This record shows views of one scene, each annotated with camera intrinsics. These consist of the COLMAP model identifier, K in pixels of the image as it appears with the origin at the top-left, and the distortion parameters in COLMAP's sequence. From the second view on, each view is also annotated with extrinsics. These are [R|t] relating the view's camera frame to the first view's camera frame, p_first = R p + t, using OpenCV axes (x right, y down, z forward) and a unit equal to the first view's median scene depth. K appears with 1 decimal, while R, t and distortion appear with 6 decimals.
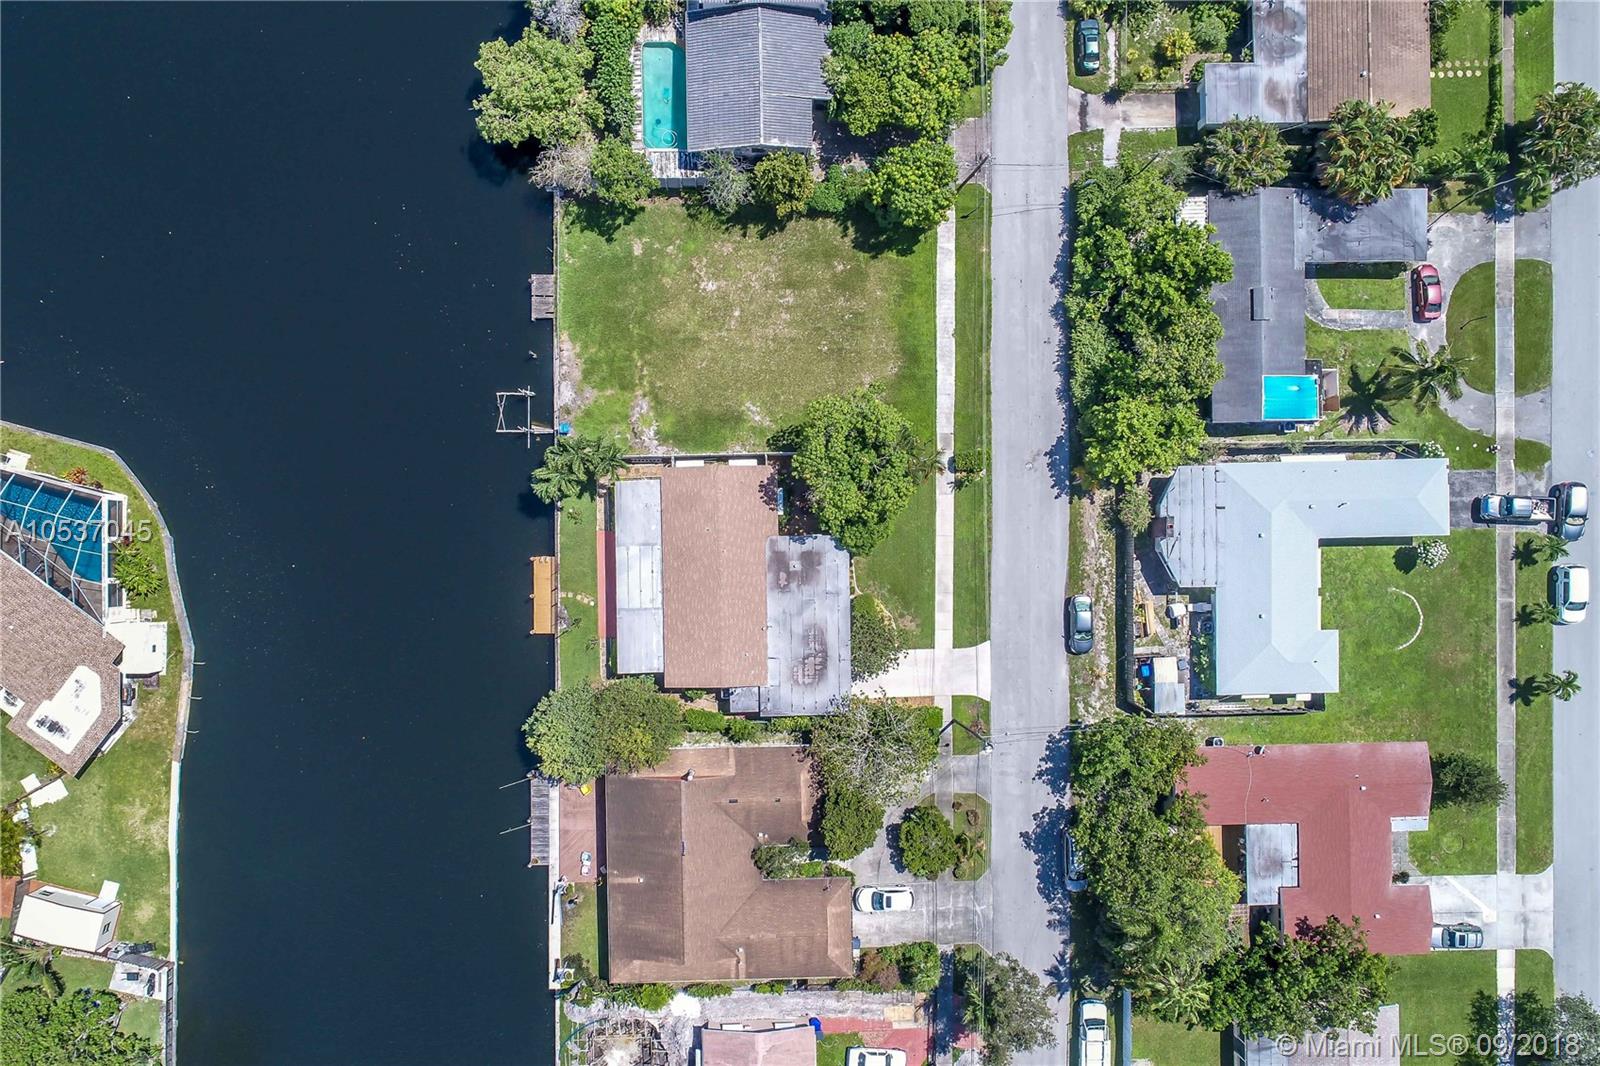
lens RADIAL K [[1117.6, 0, 762.3], [0, 1117.6, 569.0], [0, 0, 1]] dist [-0.000824, -0.000778]
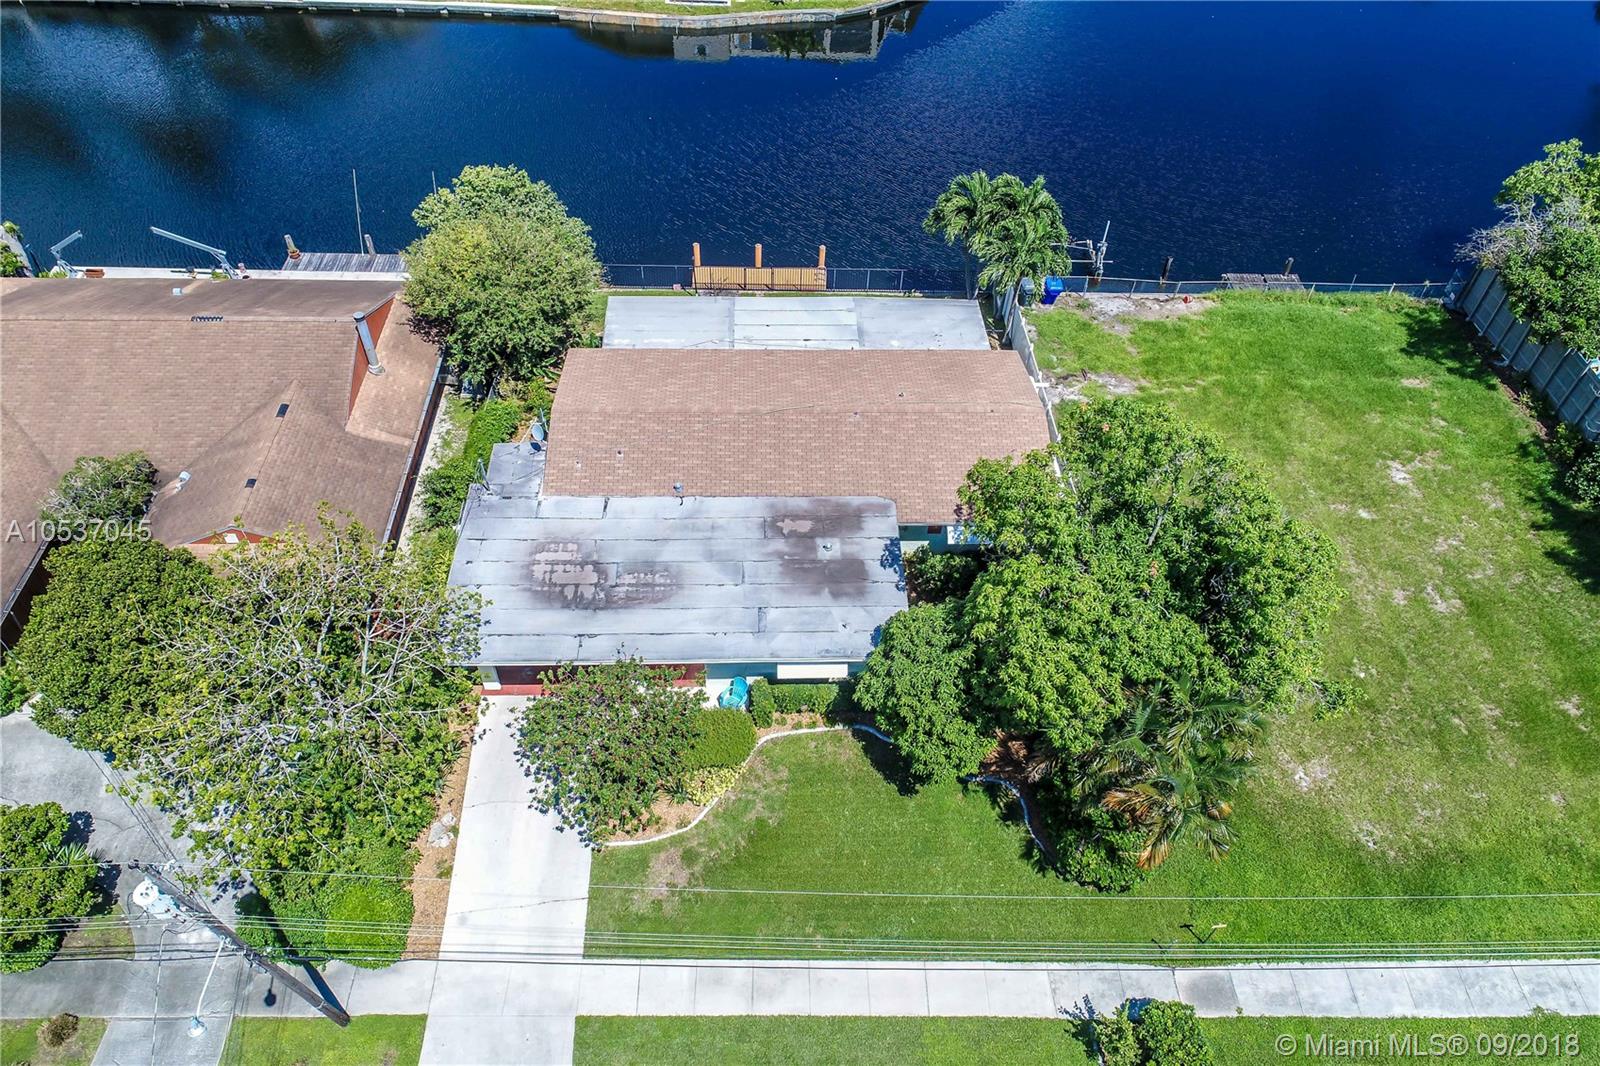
lens RADIAL K [[1073.7, 0, 800.0], [0, 1073.7, 533.0], [0, 0, 1]] dist [0.001543, 0.001129]
pose [[0.015406, 0.733041, -0.680010, 0.283264], [-0.999123, -0.015194, -0.039014, 0.022107], [-0.038930, 0.680015, 0.732164, 0.691015]]
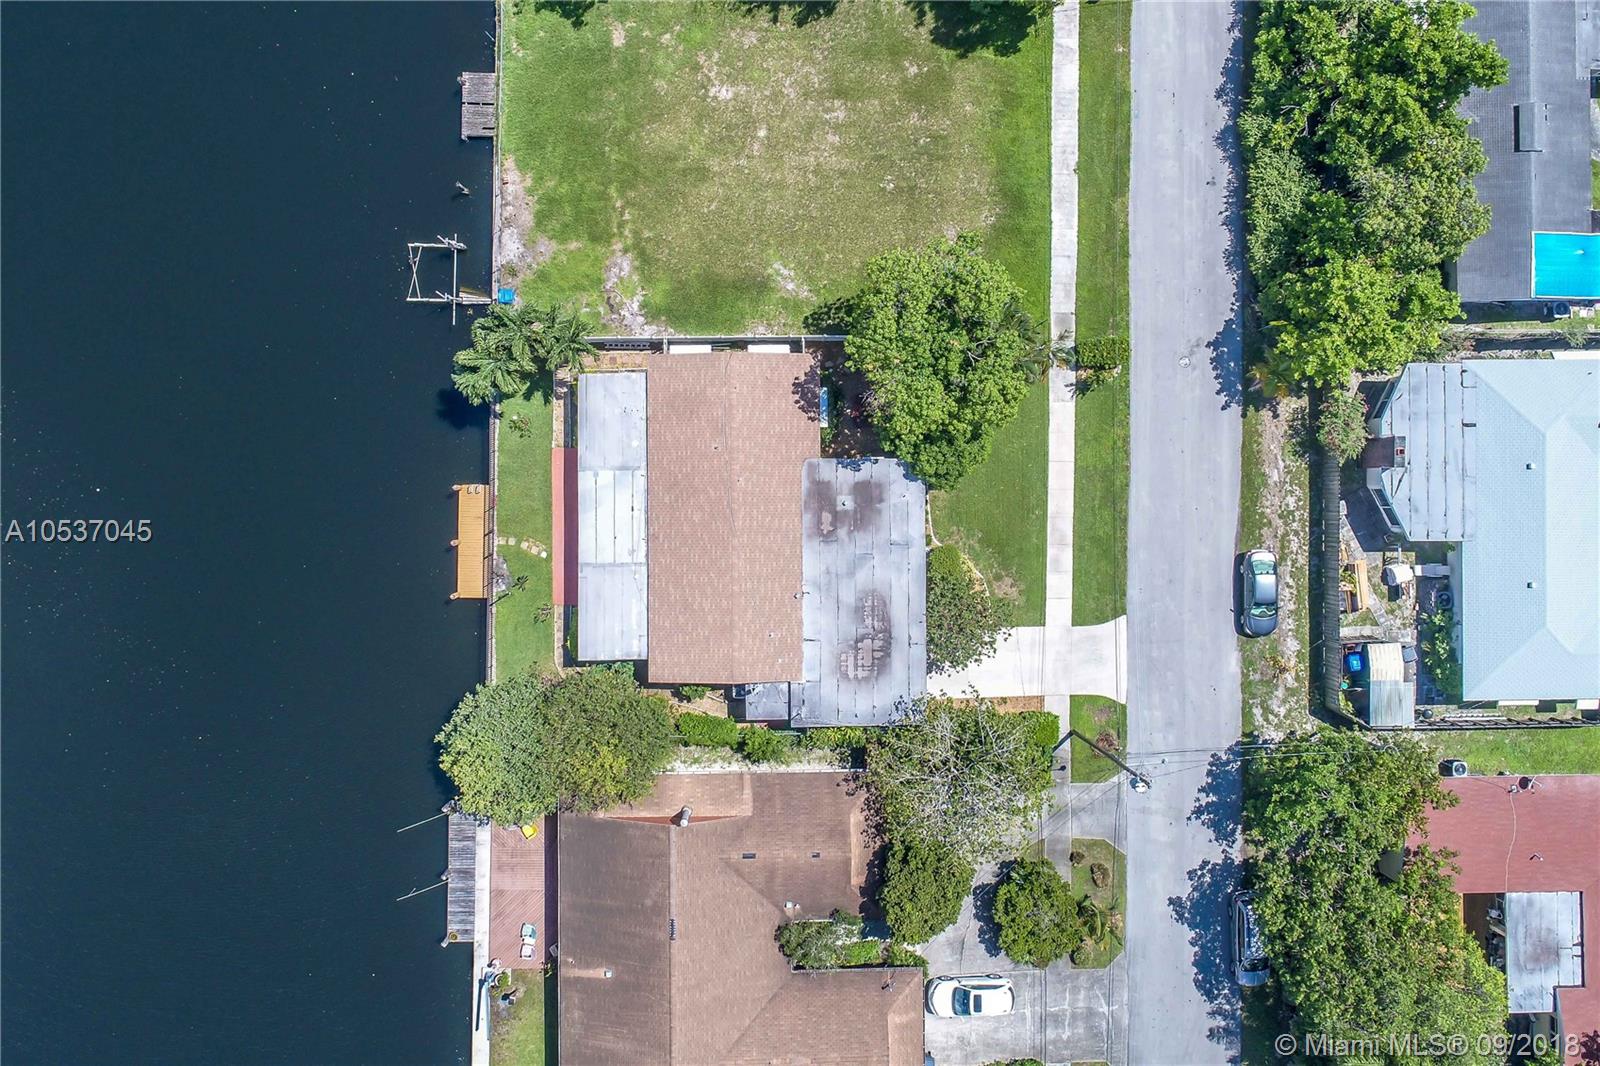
lens RADIAL K [[1210.3, 0, 795.4], [0, 1210.3, 476.8], [0, 0, 1]] dist [-0.000597, 0.001172]
pose [[0.999779, 0.011772, 0.017429, -0.013022], [-0.011394, 0.999701, -0.021642, -0.002330], [-0.017679, 0.021439, 0.999614, 0.263870]]
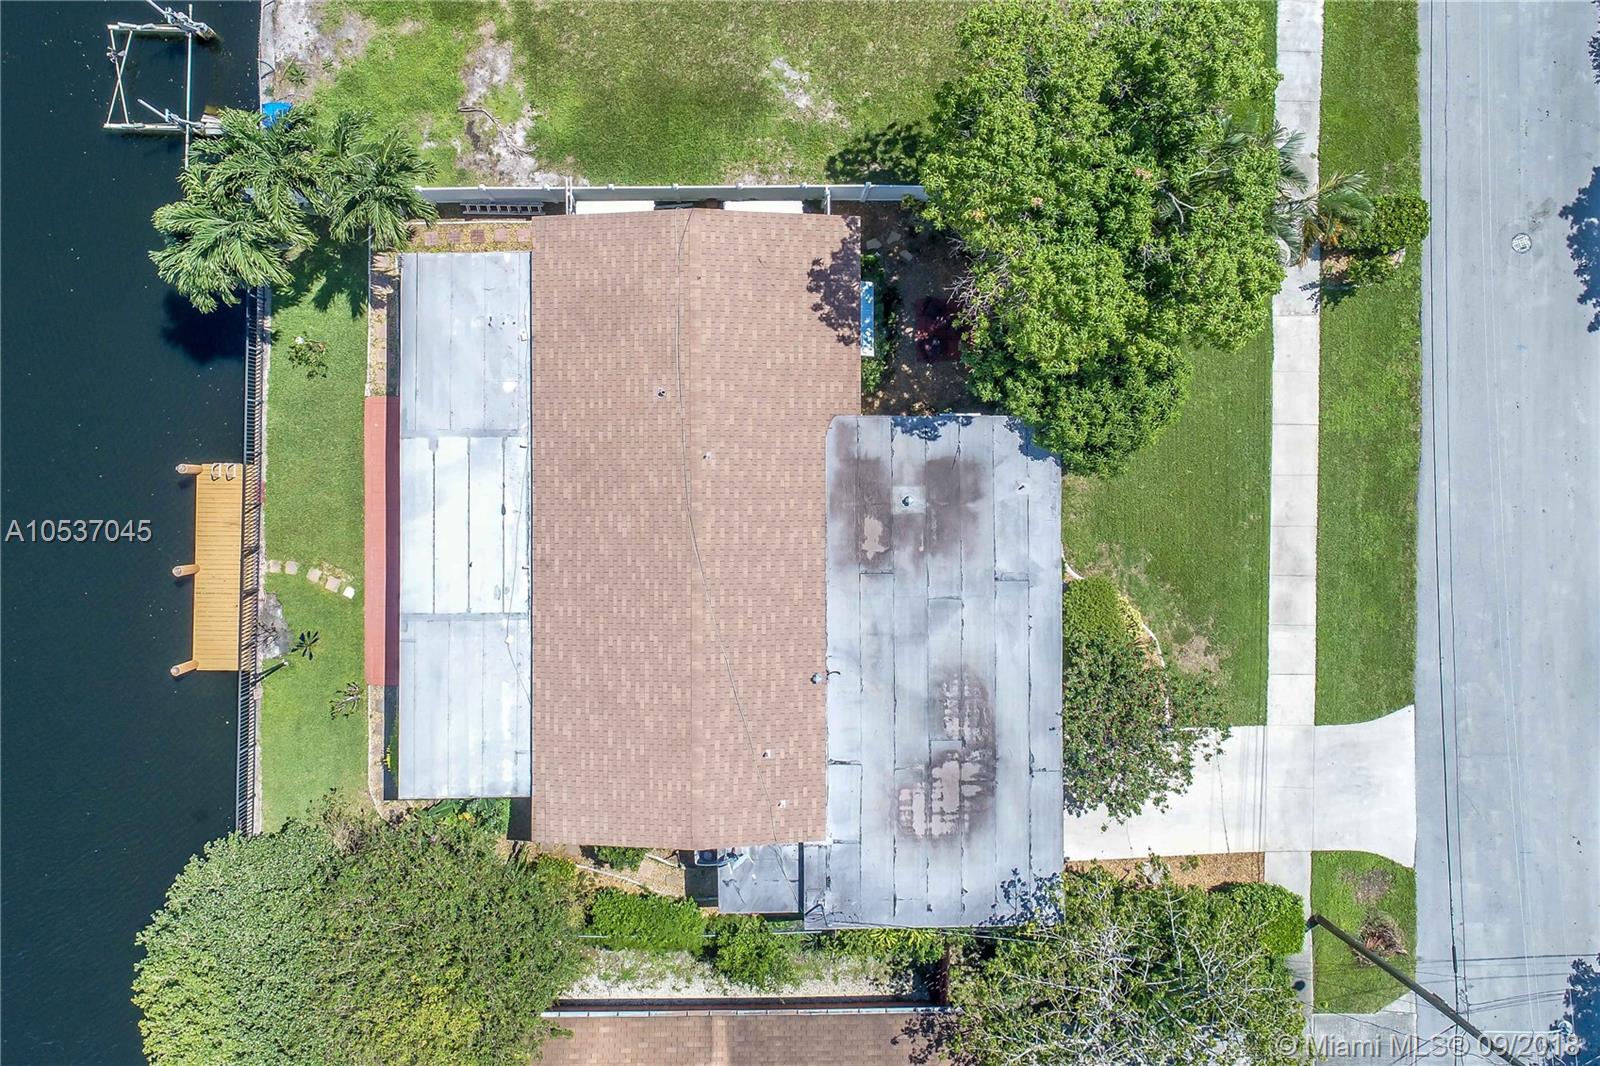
lens RADIAL K [[1247.3, 0, 772.8], [0, 1247.3, 455.7], [0, 0, 1]] dist [-0.004792, -0.002170]
pose [[0.999870, 0.014416, 0.007203, -0.015889], [-0.014232, 0.999587, -0.024951, -0.006183], [-0.007560, 0.024845, 0.999663, 0.590650]]
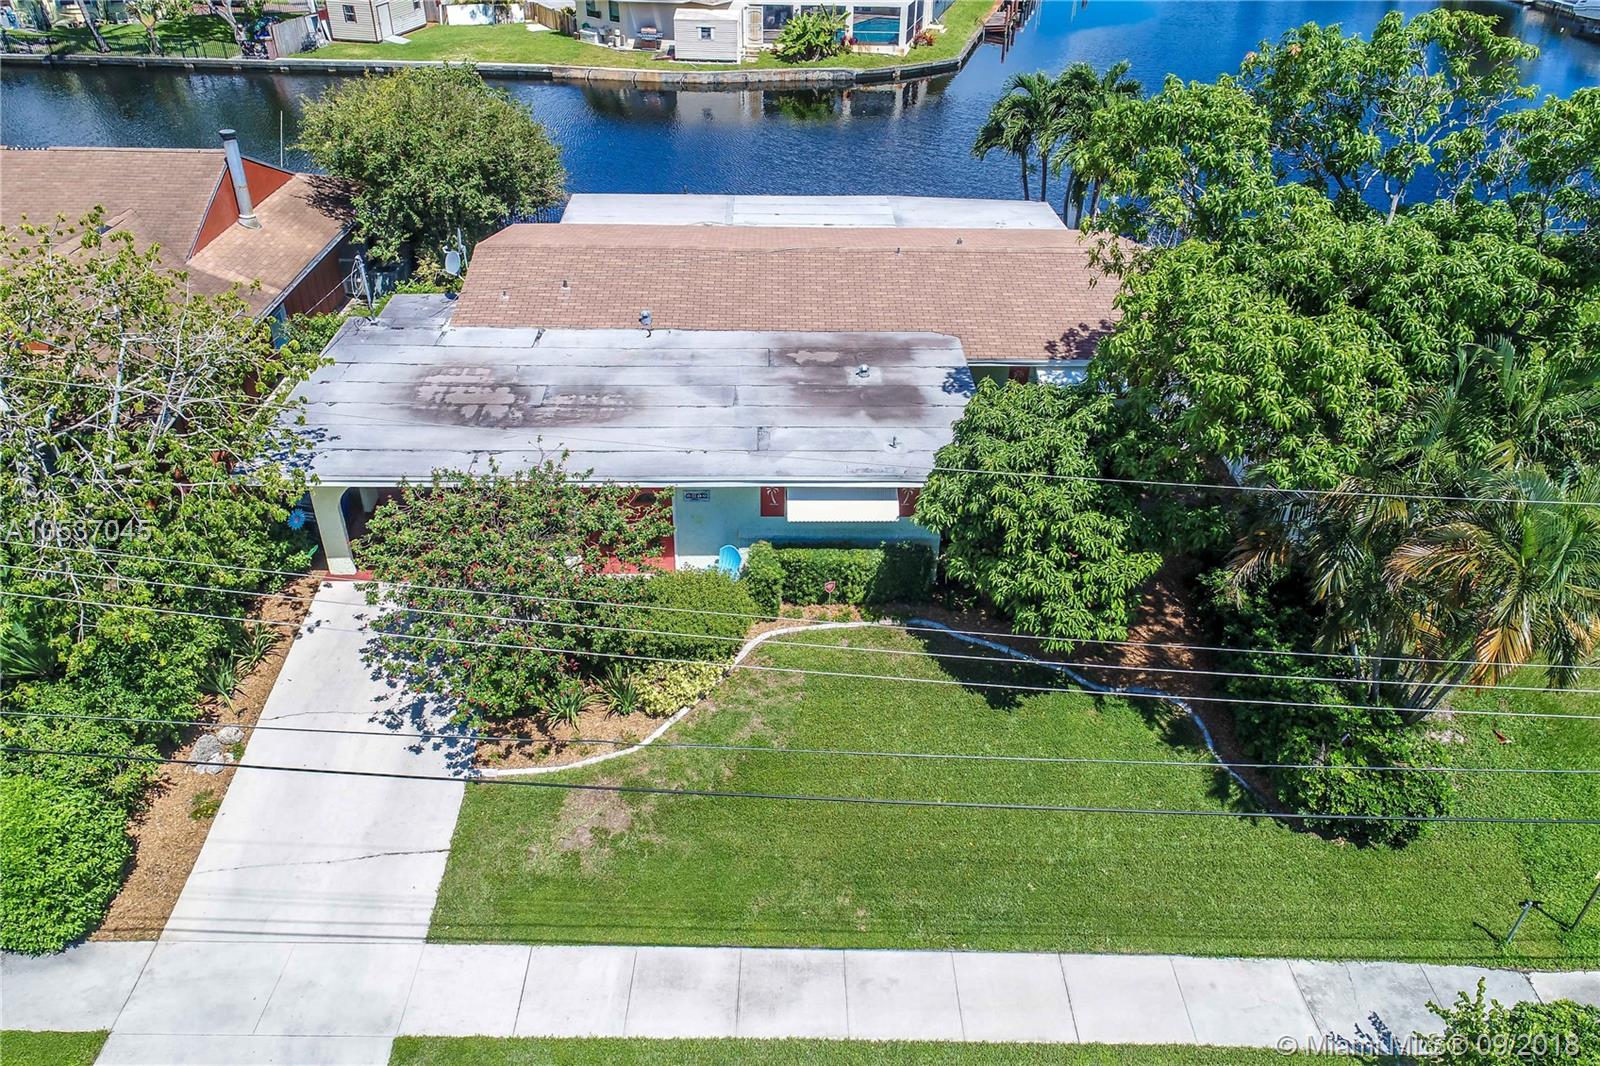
lens RADIAL K [[1141.0, 0, 800.0], [0, 1141.0, 533.0], [0, 0, 1]] dist [0.001362, 0.000521]
pose [[0.006063, 0.538409, -0.842662, 0.277197], [-0.999626, -0.019201, -0.019460, 0.016855], [-0.026658, 0.842465, 0.538091, 0.859019]]
